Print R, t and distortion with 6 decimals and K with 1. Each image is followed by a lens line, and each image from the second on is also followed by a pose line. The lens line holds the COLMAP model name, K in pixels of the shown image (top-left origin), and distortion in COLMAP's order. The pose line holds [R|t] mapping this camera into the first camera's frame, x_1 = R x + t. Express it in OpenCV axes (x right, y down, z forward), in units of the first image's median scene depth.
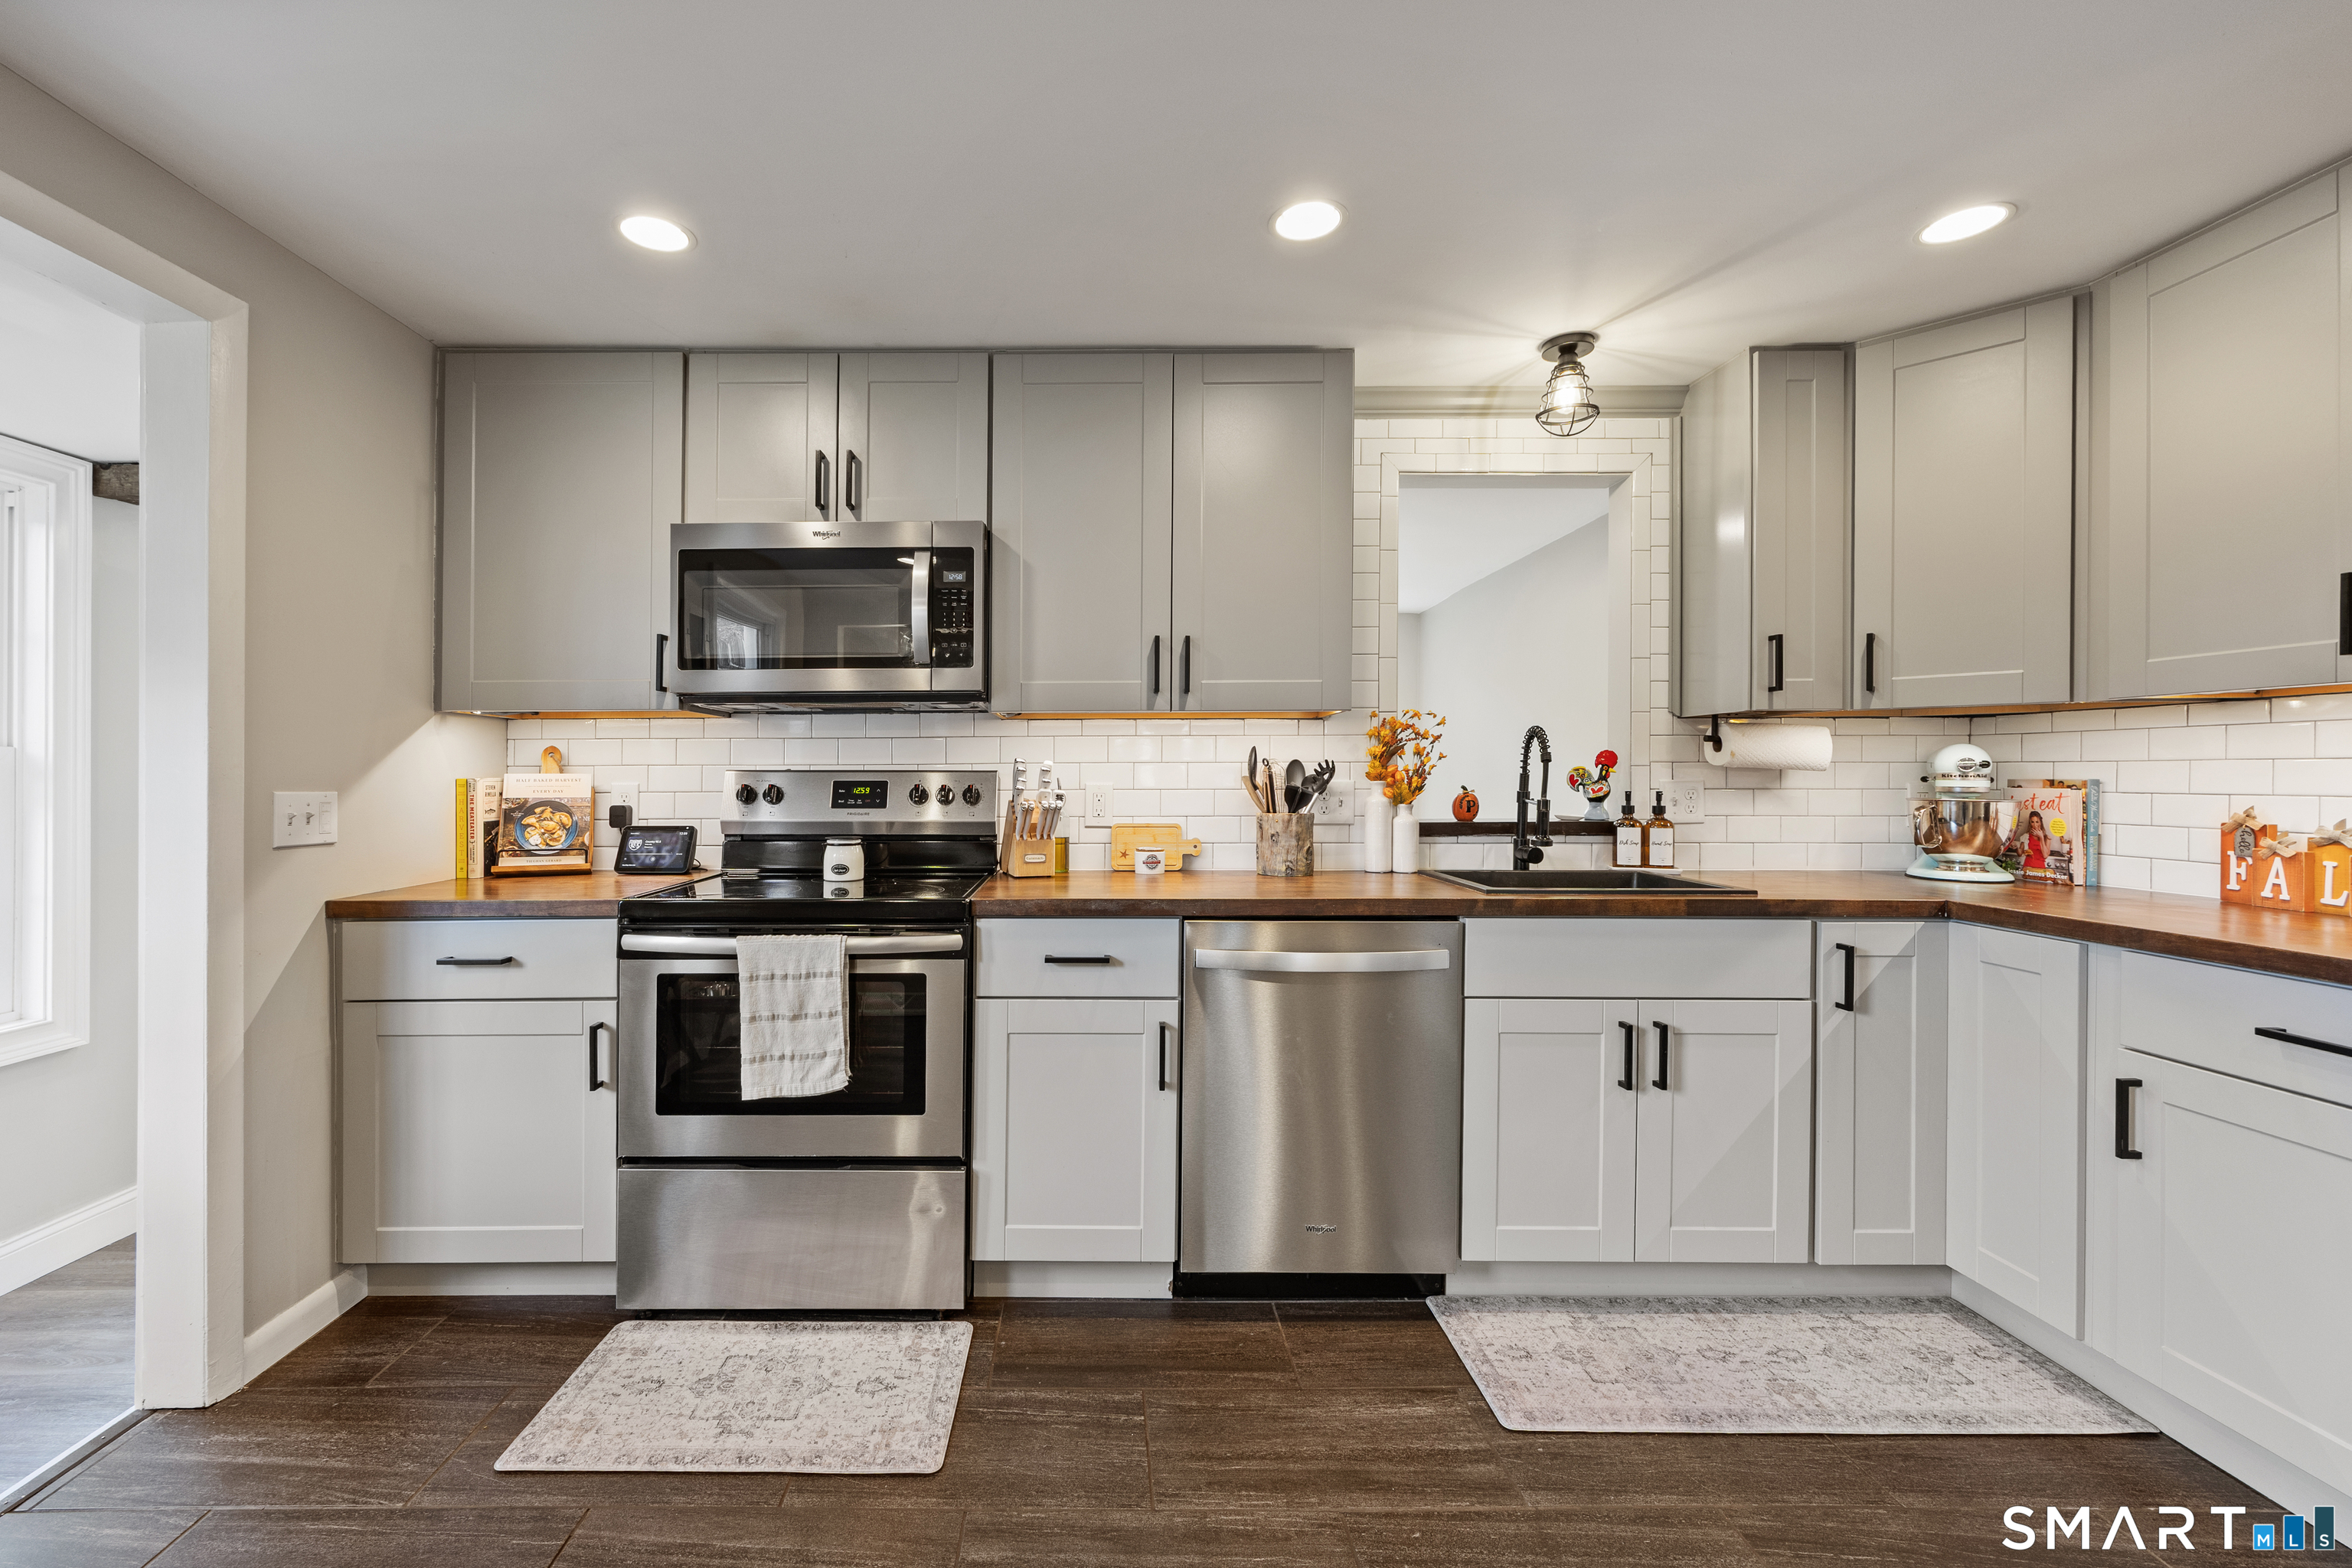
lens RADIAL K [[976.9, 0, 1162.4], [0, 976.9, 758.4], [0, 0, 1]] dist [-0.002404, -0.000048]
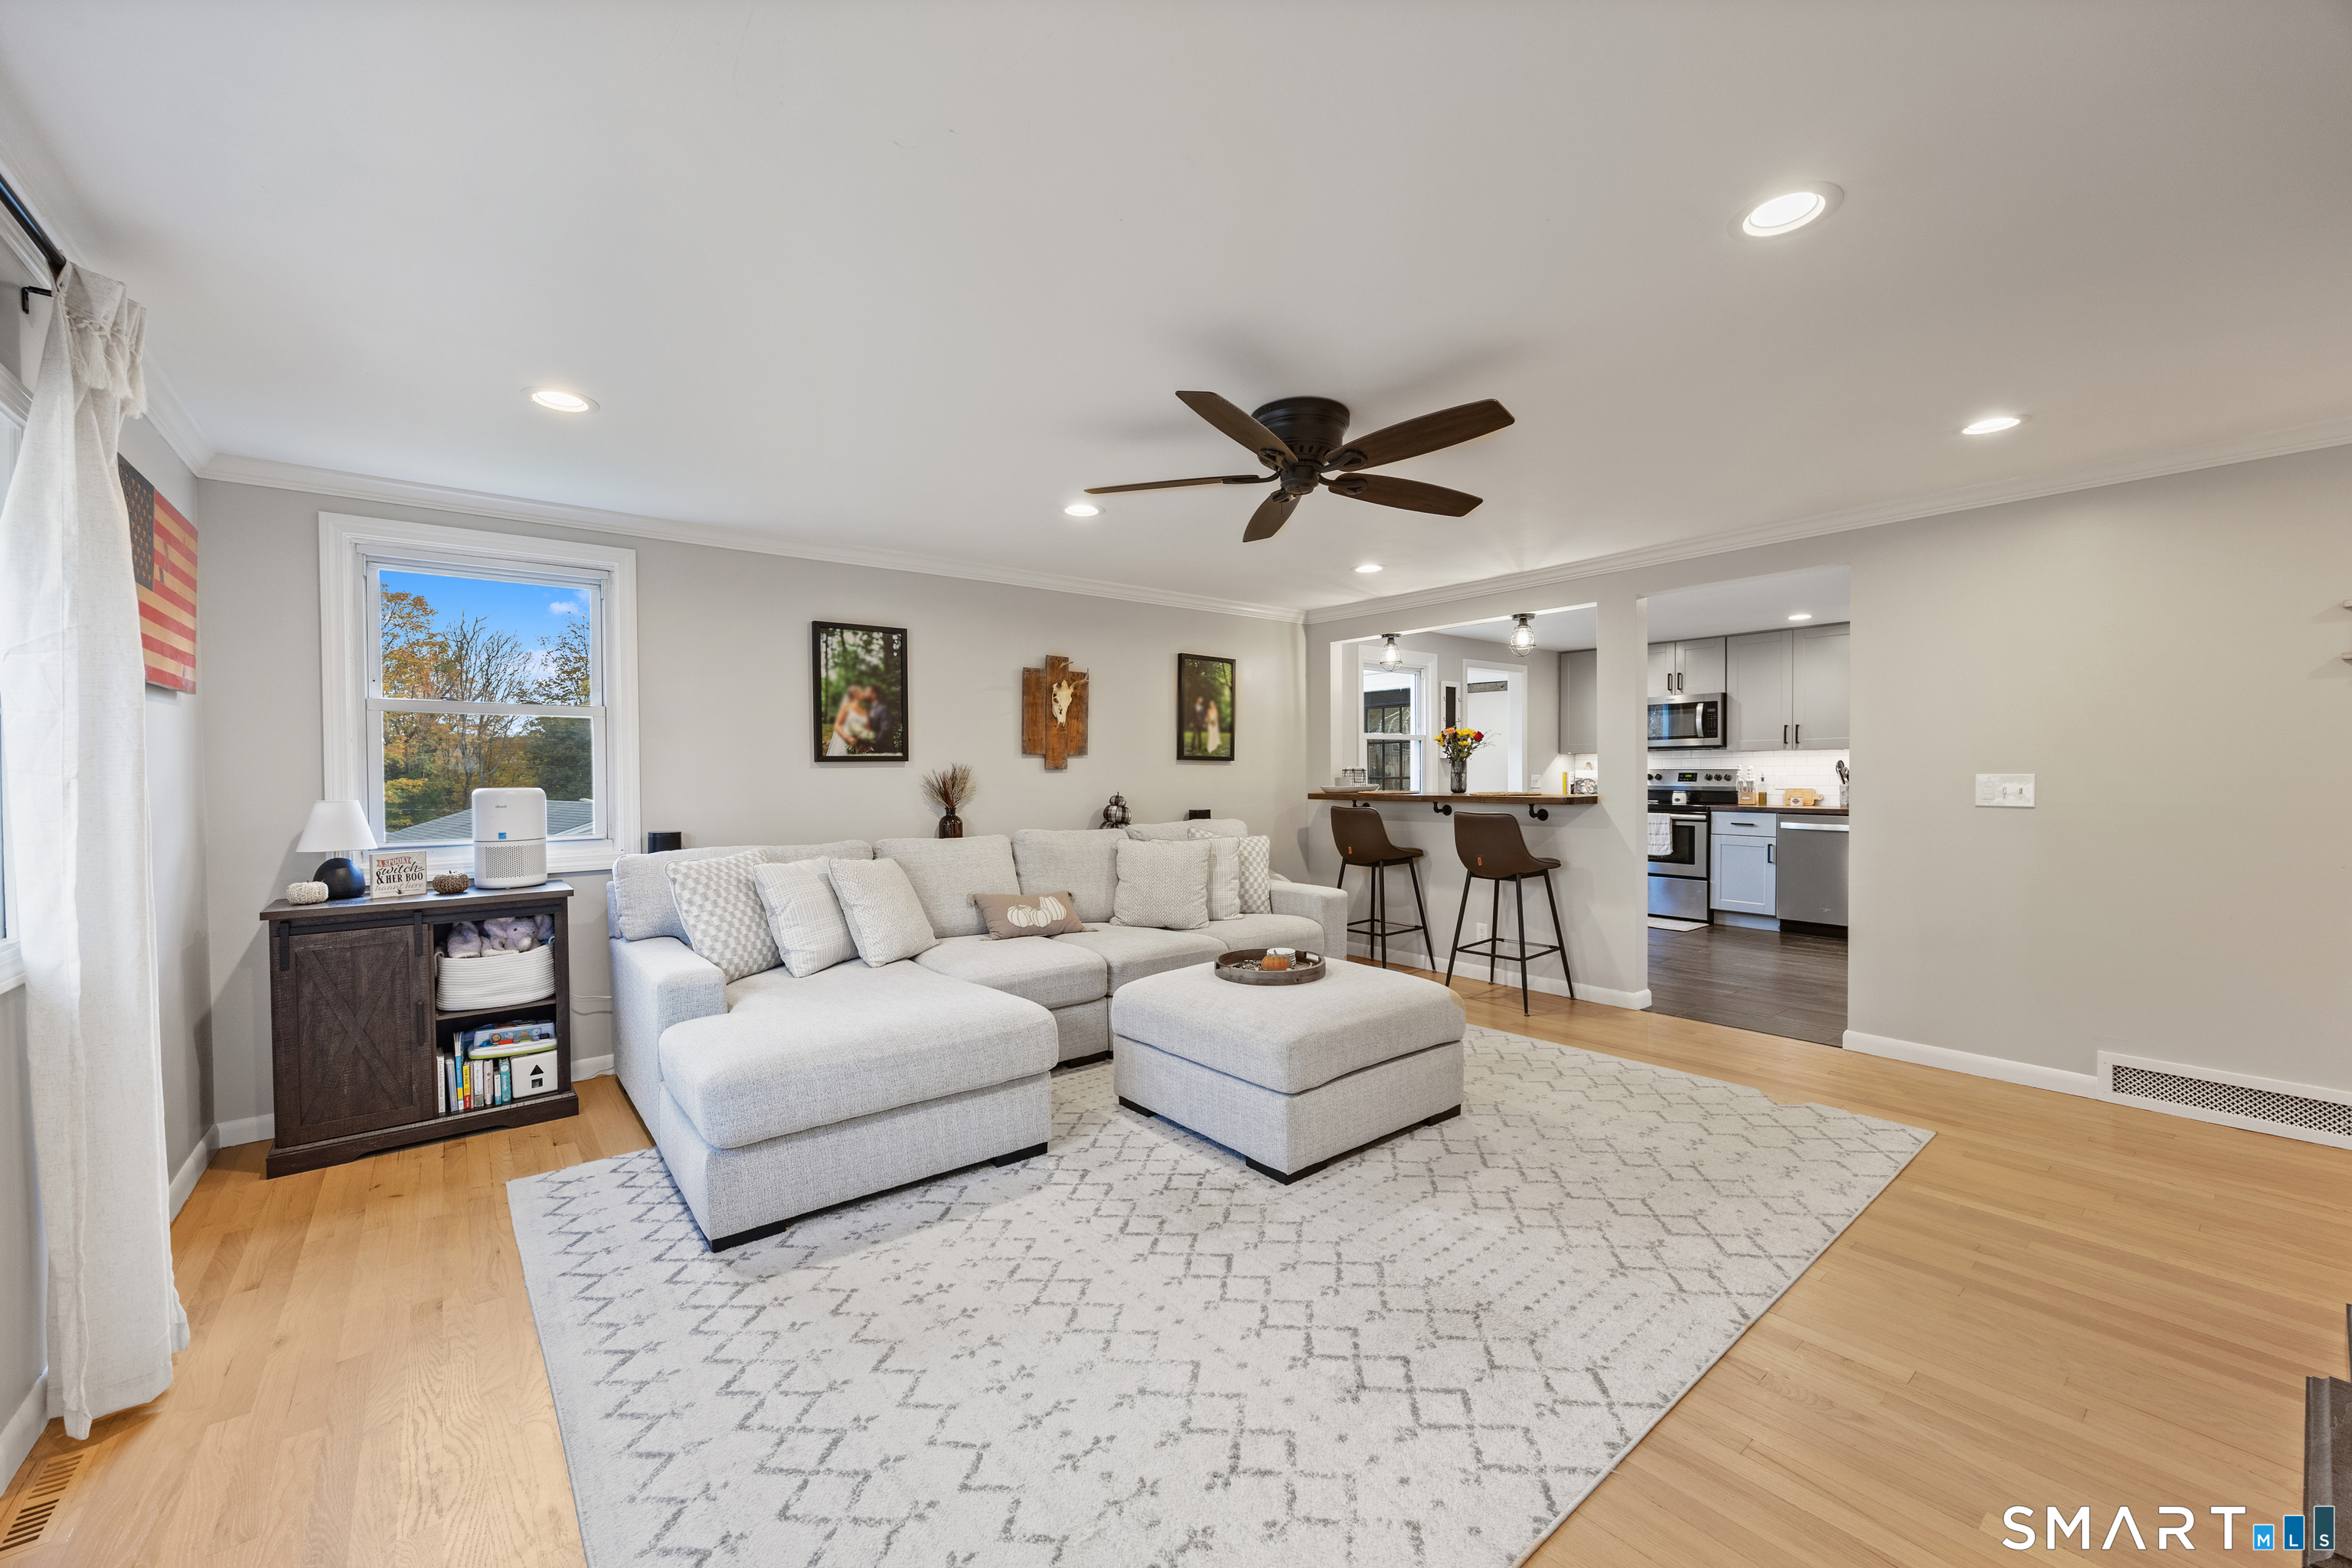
lens RADIAL K [[909.1, 0, 1176.8], [0, 909.1, 793.3], [0, 0, 1]] dist [0.002076, 0.000265]
pose [[0.603525, 0.018144, -0.797137, 1.132247], [0.018128, 0.999170, 0.036468, -0.049990], [0.797138, -0.036460, 0.602696, -2.259594]]
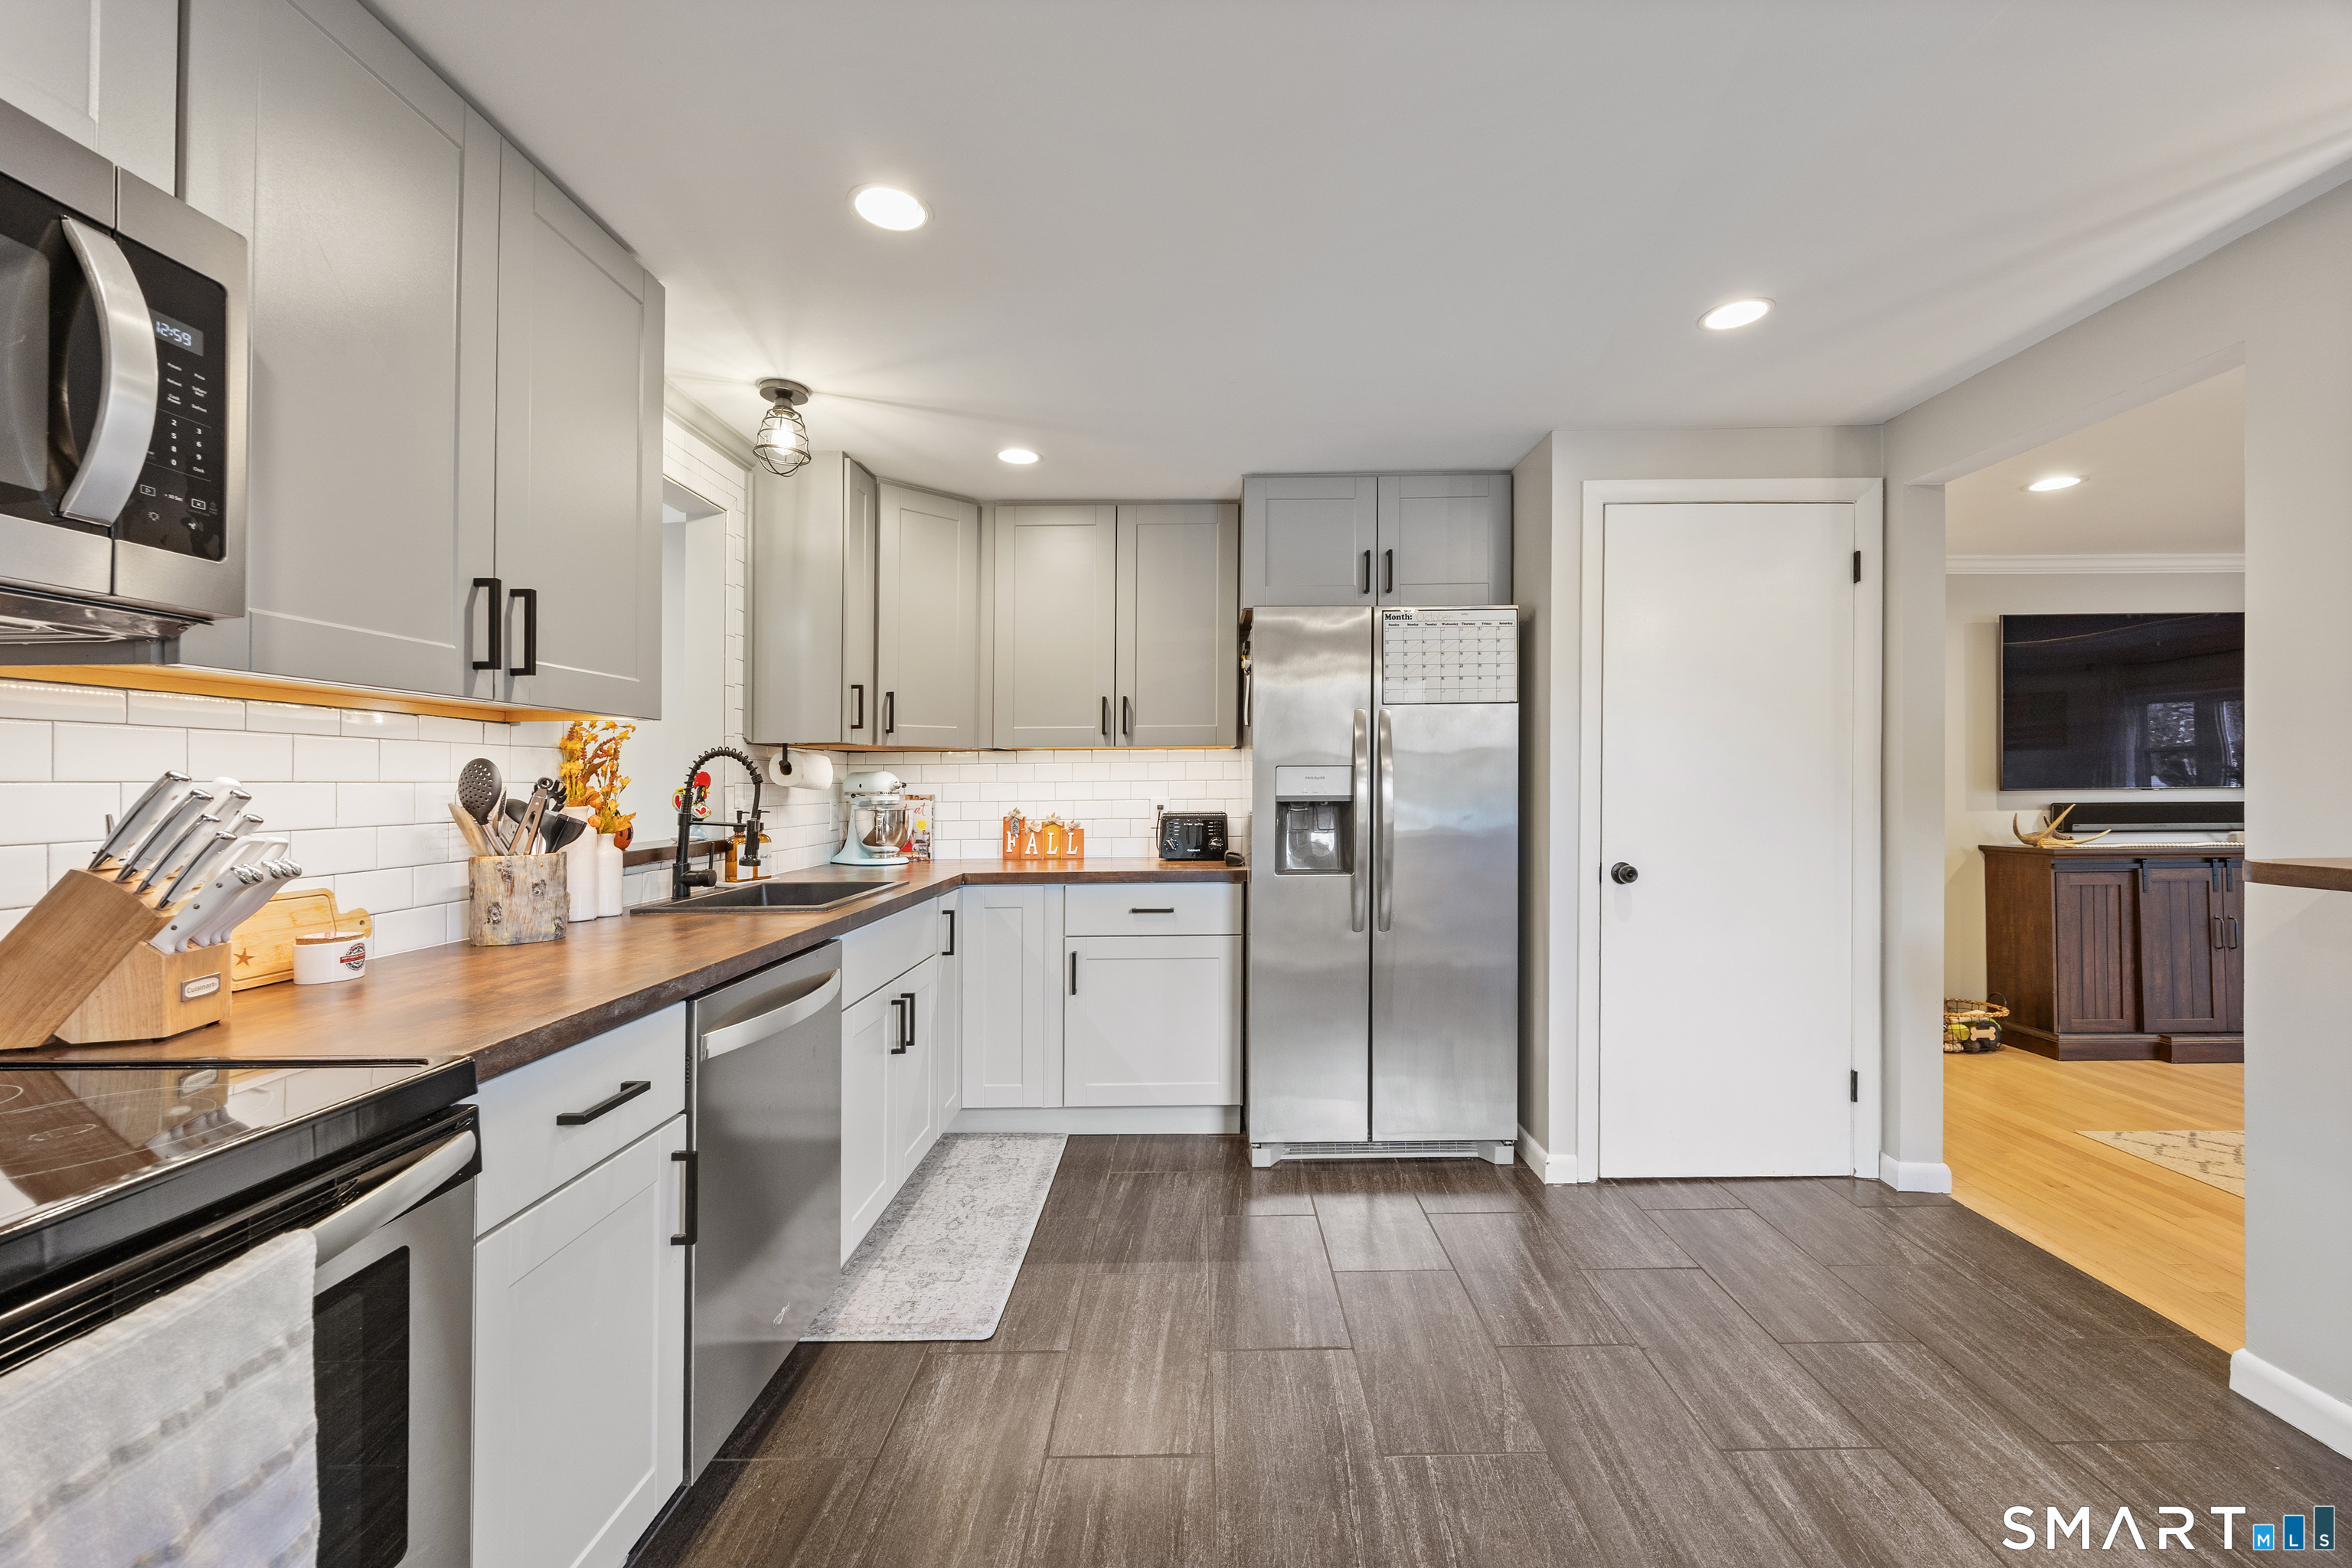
lens RADIAL K [[909.1, 0, 1182.0], [0, 909.1, 783.1], [0, 0, 1]] dist [0.002076, 0.000265]
pose [[0.034014, 0.001715, 0.999420, -0.569398], [-0.011228, 0.999936, -0.001334, -0.000027], [-0.999358, -0.011176, 0.034031, 0.544603]]
